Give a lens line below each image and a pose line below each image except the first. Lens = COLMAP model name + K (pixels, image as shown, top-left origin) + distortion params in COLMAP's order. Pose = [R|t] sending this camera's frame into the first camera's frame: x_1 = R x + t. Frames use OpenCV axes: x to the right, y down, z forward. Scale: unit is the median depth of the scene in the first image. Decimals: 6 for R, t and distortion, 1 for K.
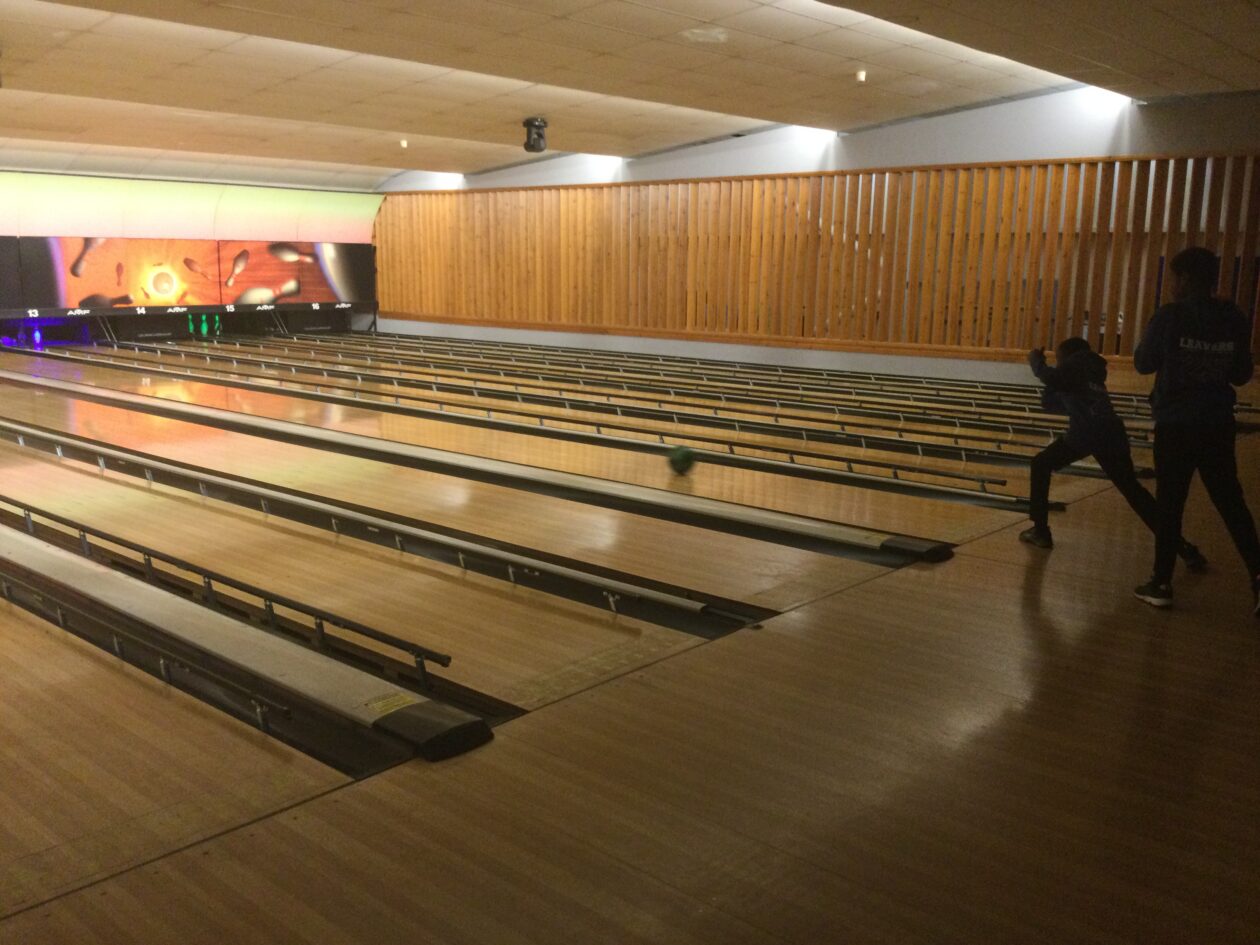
lens RADIAL K [[1141.9, 0, 627.4], [0, 1141.9, 469.1], [0, 0, 1]] dist [0.150691, -0.296739]
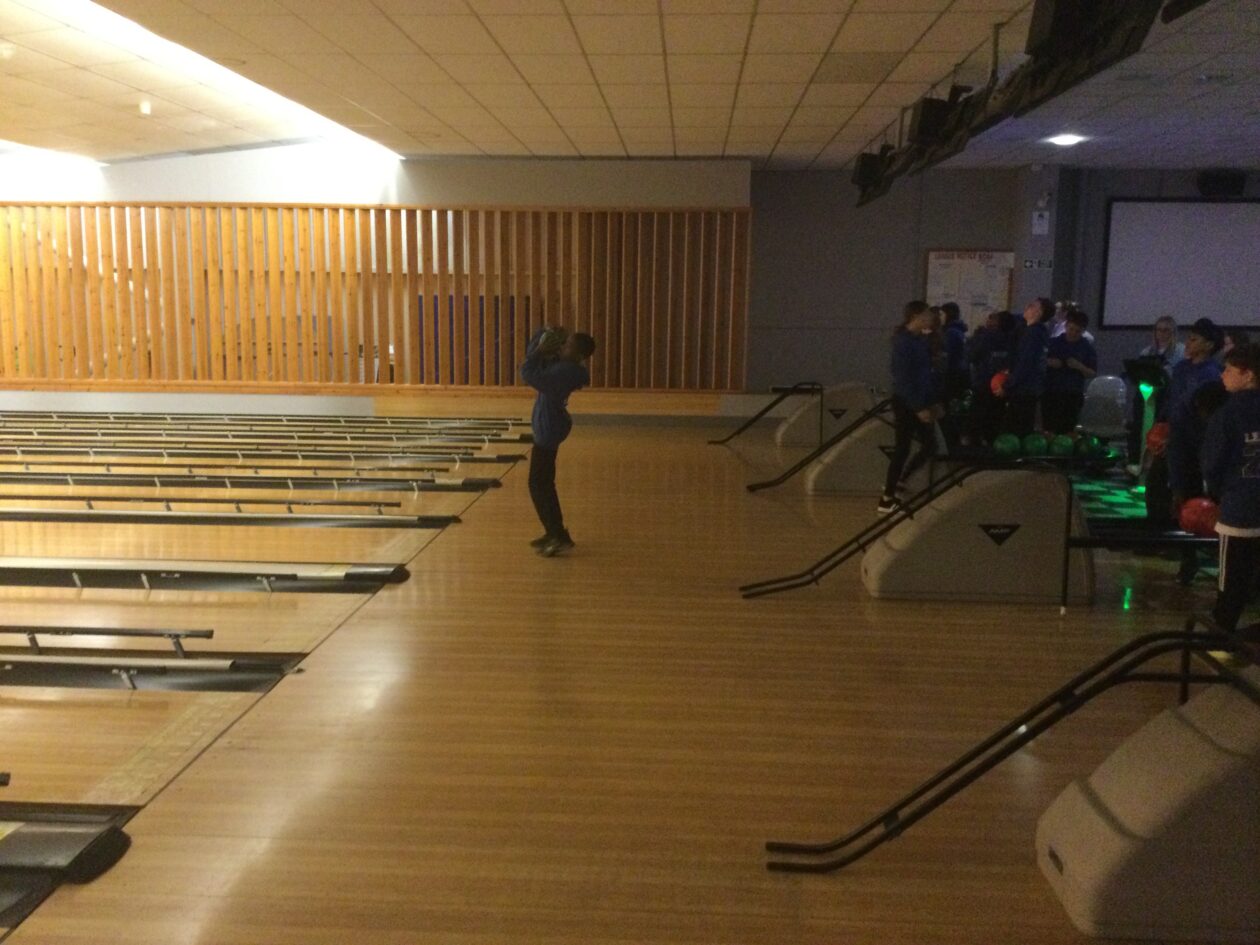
lens RADIAL K [[1141.9, 0, 627.4], [0, 1141.9, 469.1], [0, 0, 1]] dist [0.150691, -0.296739]
pose [[0.779832, -0.097799, 0.618302, -0.081465], [0.115051, 0.993287, 0.012005, -0.004483], [-0.615326, 0.061774, 0.785849, 0.008564]]
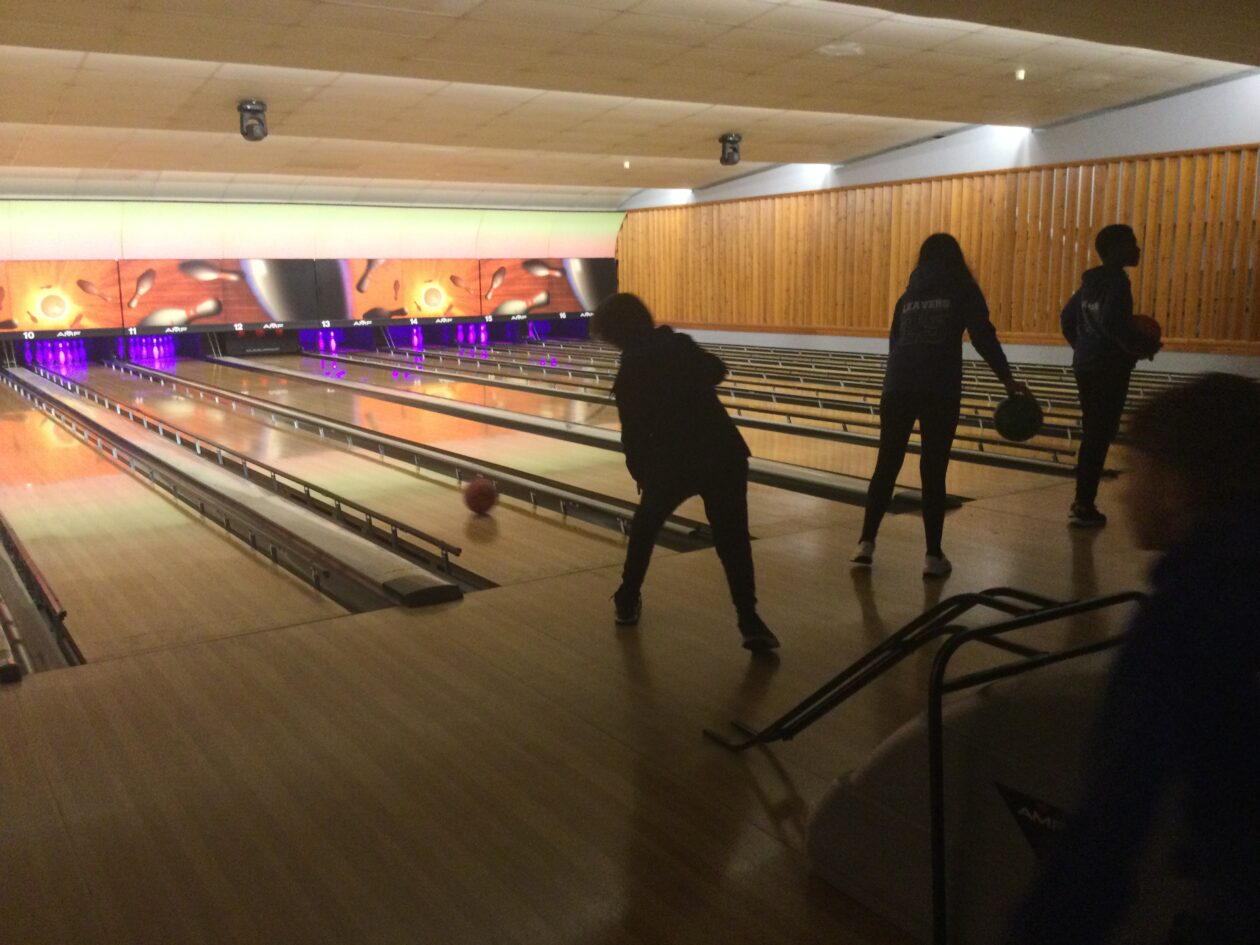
lens RADIAL K [[1141.9, 0, 627.4], [0, 1141.9, 469.1], [0, 0, 1]] dist [0.150691, -0.296739]
pose [[0.965628, 0.016250, -0.259421, 0.099497], [-0.019515, 0.999759, -0.010015, 0.021381], [0.259196, 0.014734, 0.965712, -0.061533]]
